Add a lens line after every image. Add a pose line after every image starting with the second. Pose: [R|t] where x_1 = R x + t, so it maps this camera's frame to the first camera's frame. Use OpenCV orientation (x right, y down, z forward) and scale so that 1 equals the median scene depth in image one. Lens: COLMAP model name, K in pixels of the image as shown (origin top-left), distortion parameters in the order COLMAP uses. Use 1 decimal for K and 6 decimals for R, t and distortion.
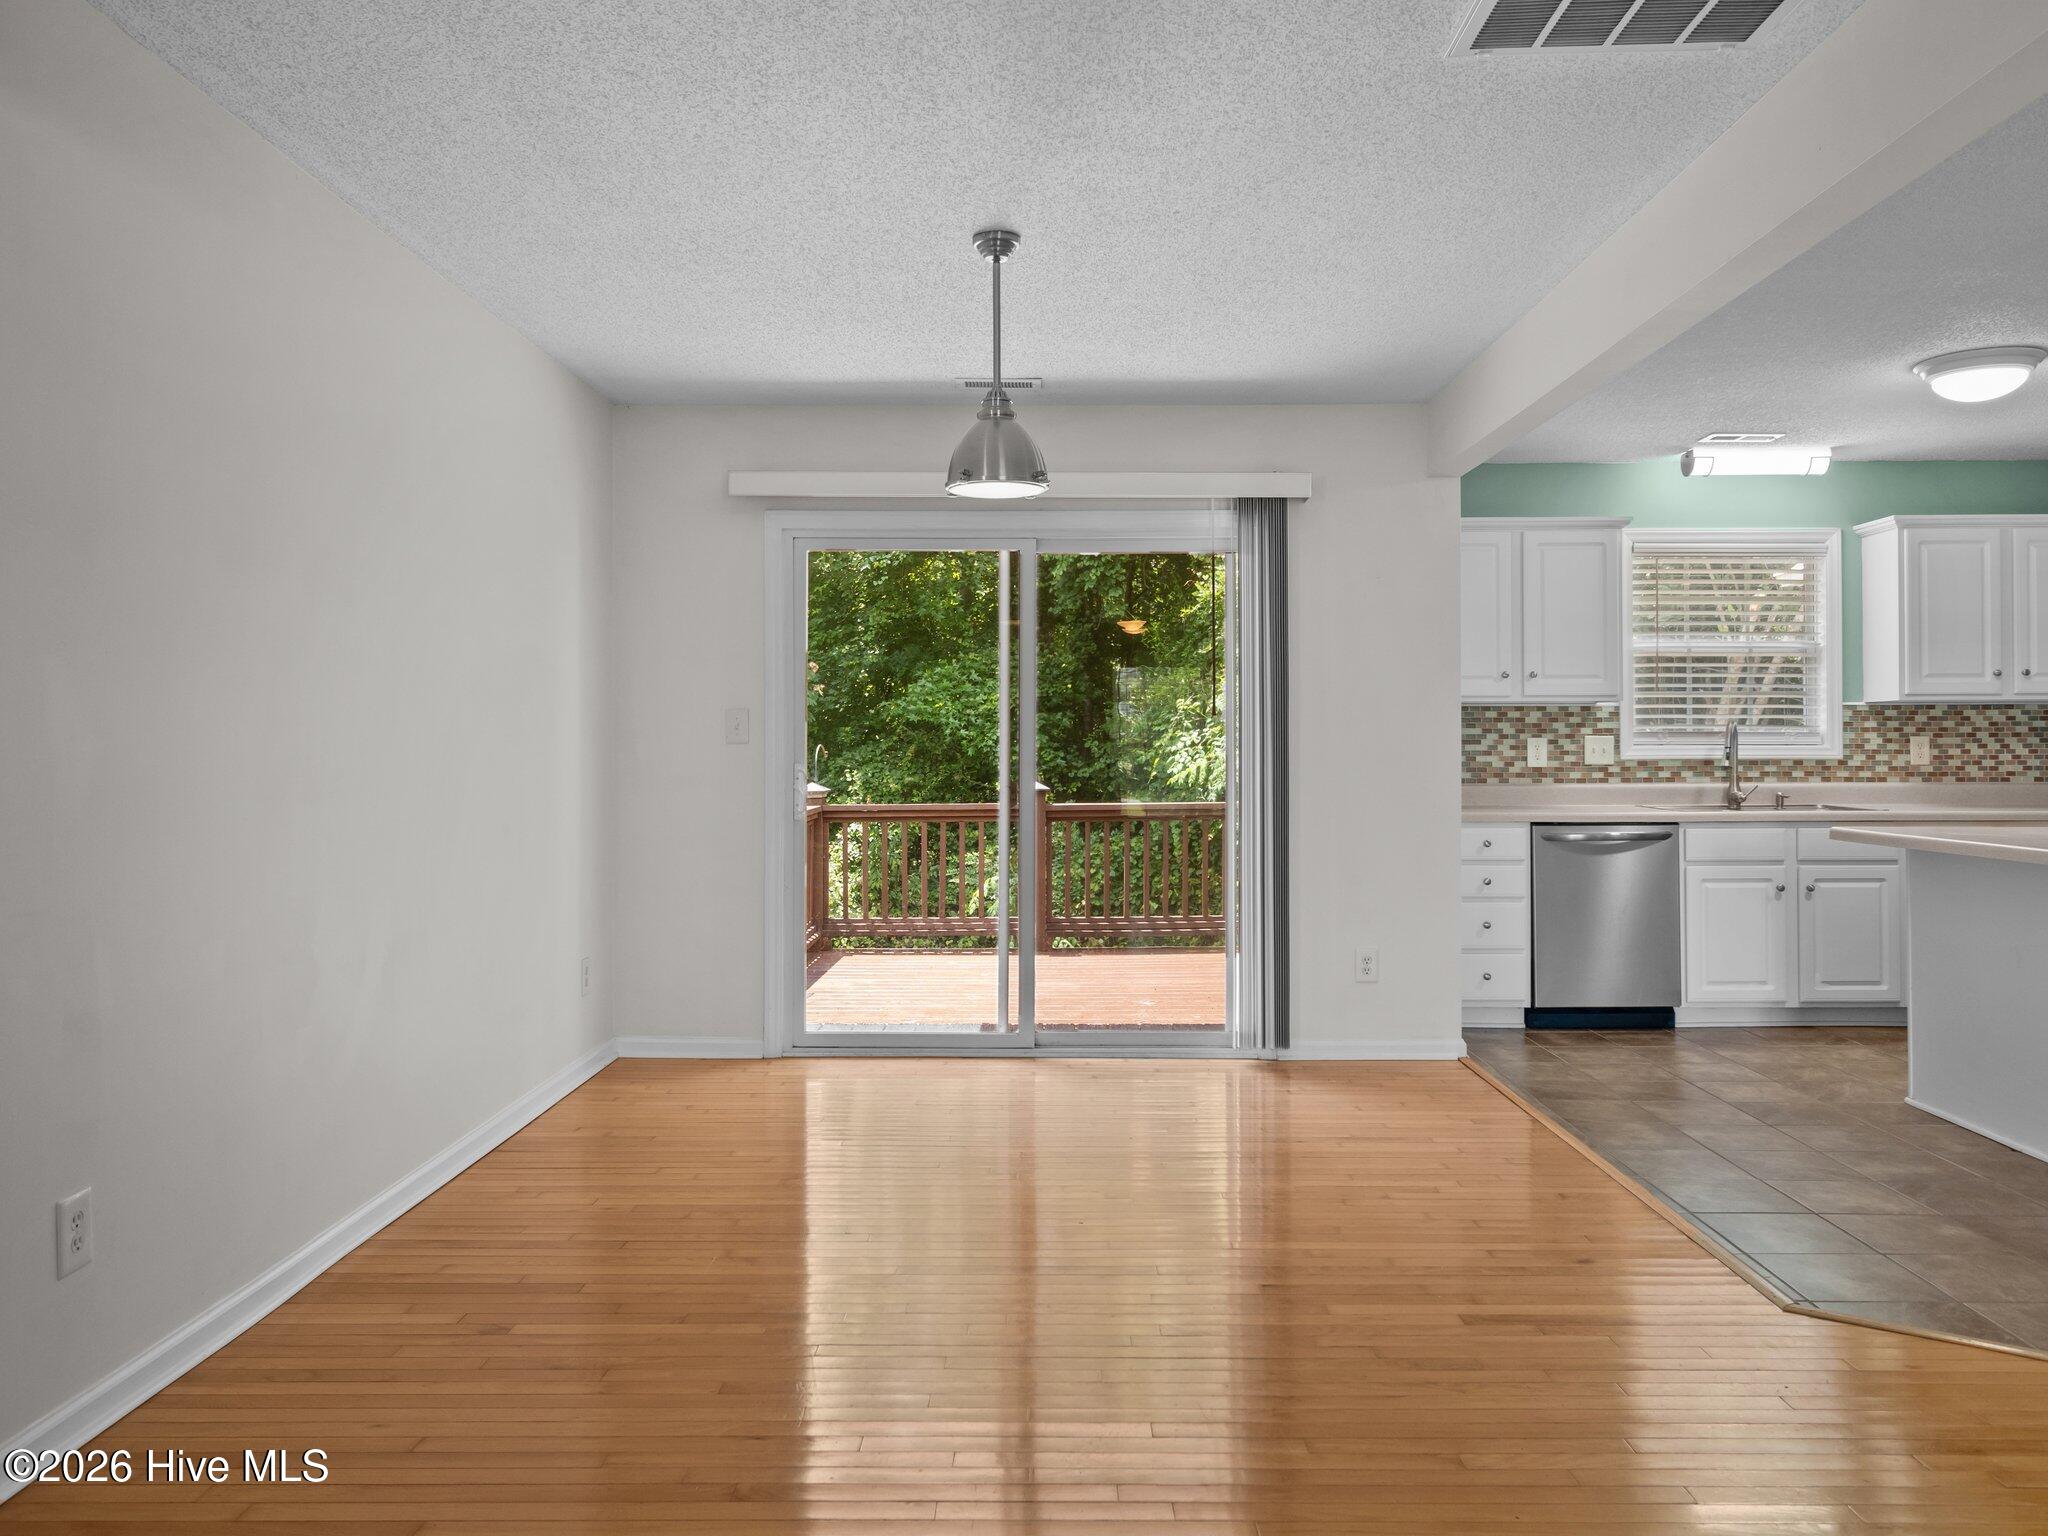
lens RADIAL K [[1531.9, 0, 1020.1], [0, 1531.9, 735.0], [0, 0, 1]] dist [0.003858, -0.000846]
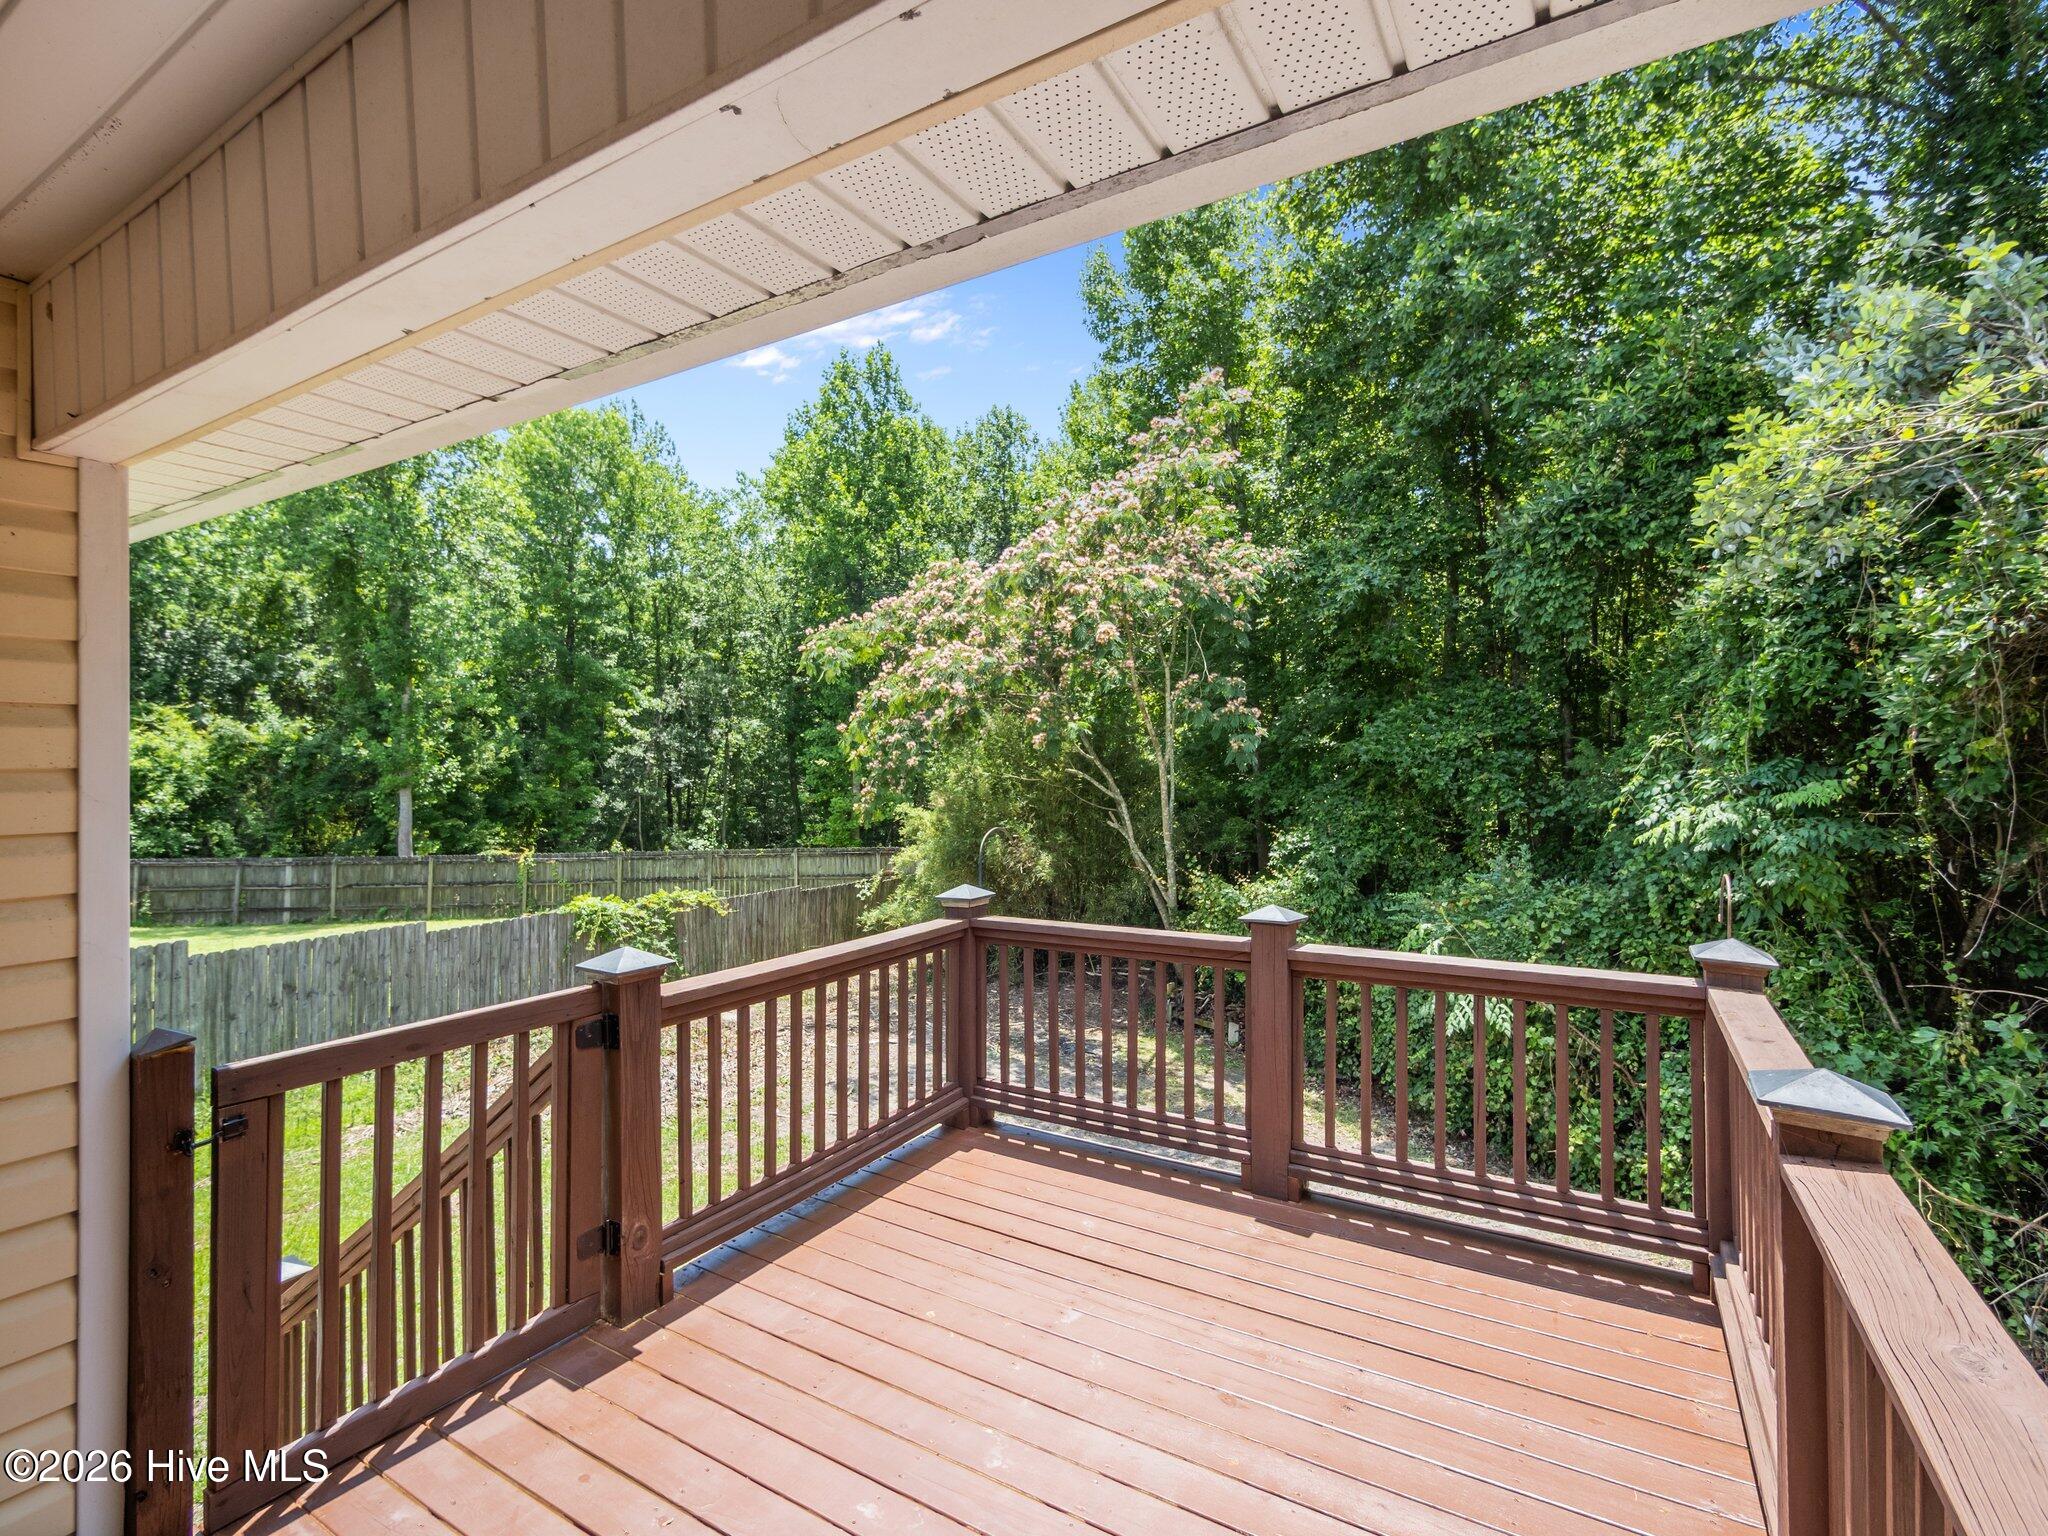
lens RADIAL K [[880.6, 0, 1033.1], [0, 880.6, 735.8], [0, 0, 1]] dist [-0.013506, 0.000766]
pose [[0.852335, -0.012037, -0.522858, 0.156769], [0.004636, 0.999870, -0.015461, -0.044858], [0.522976, 0.010754, 0.852279, 0.985960]]
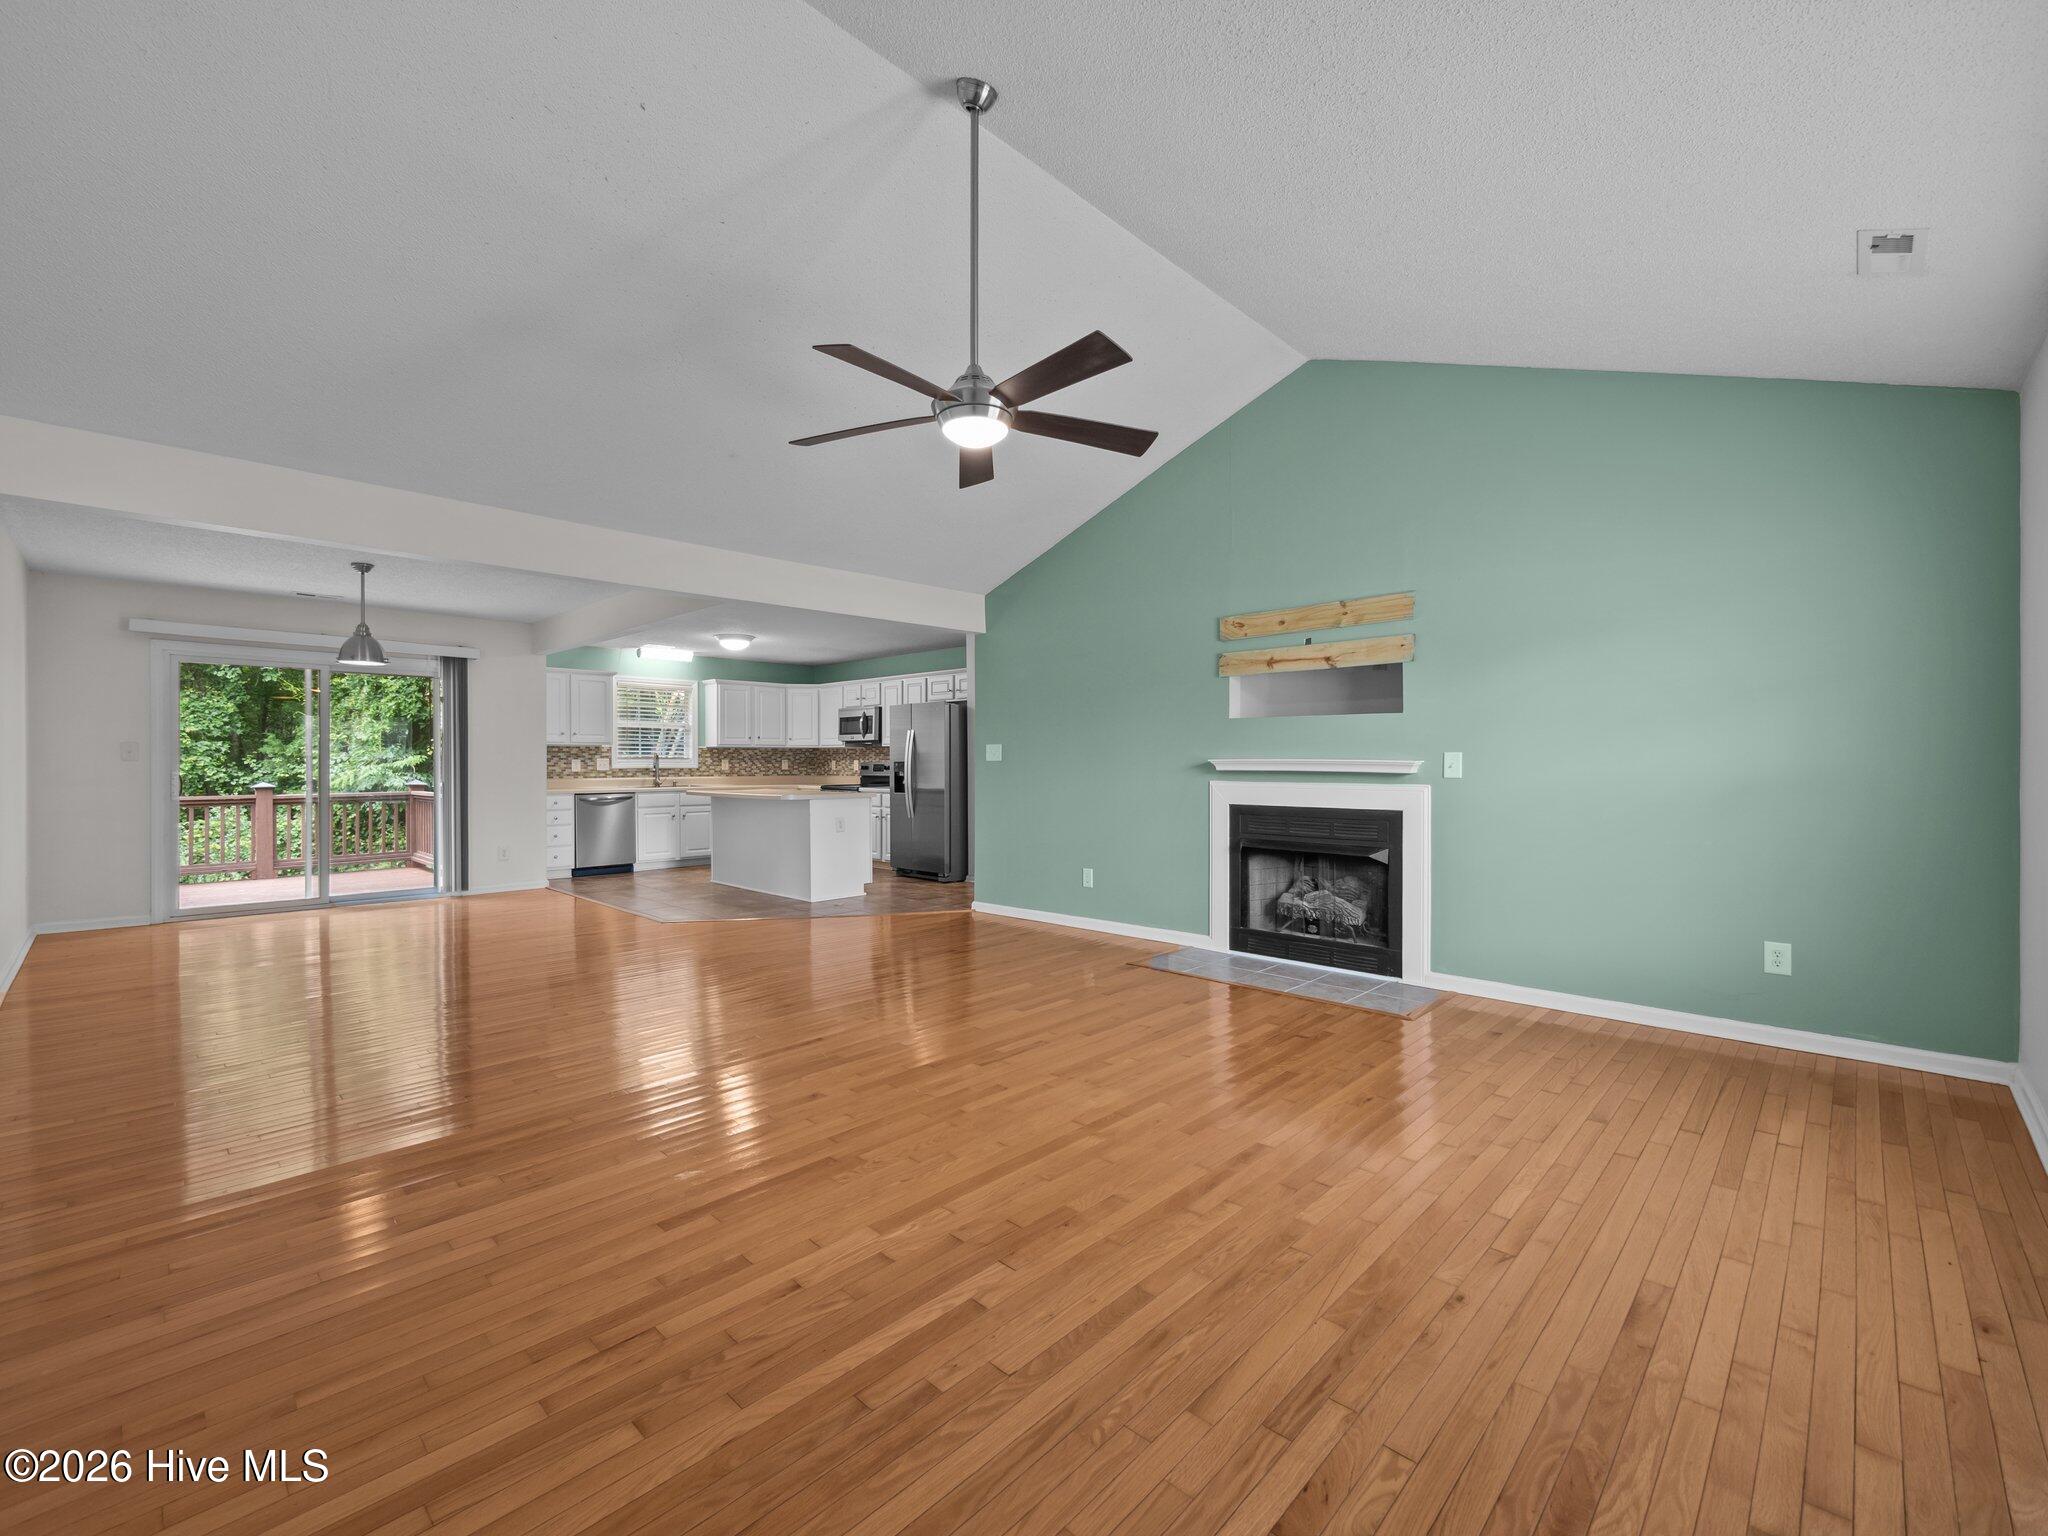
lens RADIAL K [[879.1, 0, 1044.9], [0, 879.1, 771.3], [0, 0, 1]] dist [-0.002332, -0.000023]
pose [[0.672132, -0.005044, 0.740414, -0.190455], [-0.007194, 0.999885, 0.013342, -0.003272], [-0.740396, -0.014294, 0.672019, -0.475779]]
